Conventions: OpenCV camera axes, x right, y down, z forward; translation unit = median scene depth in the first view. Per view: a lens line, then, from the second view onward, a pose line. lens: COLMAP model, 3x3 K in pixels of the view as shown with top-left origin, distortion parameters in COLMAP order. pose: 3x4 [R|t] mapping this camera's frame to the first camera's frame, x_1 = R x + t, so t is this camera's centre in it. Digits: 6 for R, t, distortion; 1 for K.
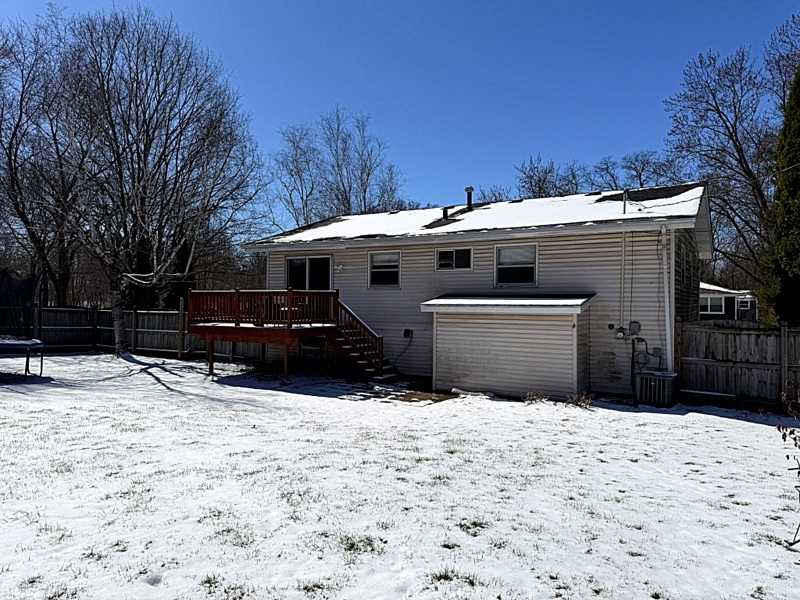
lens RADIAL K [[560.4, 0, 400.7], [0, 560.4, 297.2], [0, 0, 1]] dist [0.057327, -0.067661]
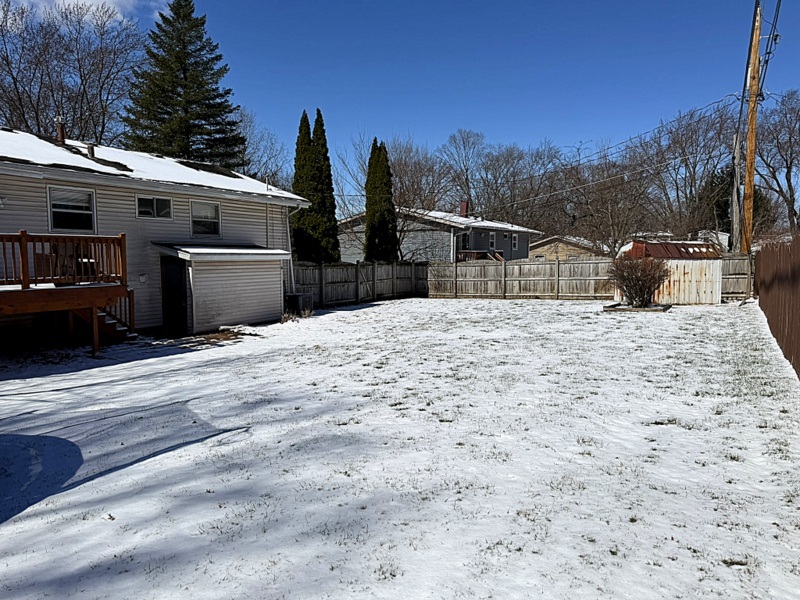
lens RADIAL K [[560.4, 0, 399.7], [0, 560.4, 299.3], [0, 0, 1]] dist [0.057327, -0.067661]
pose [[-0.018130, -0.086812, 0.996060, -0.949827], [-0.008077, 0.996204, 0.086678, 0.004006], [-0.999803, -0.006474, -0.018762, 0.591715]]
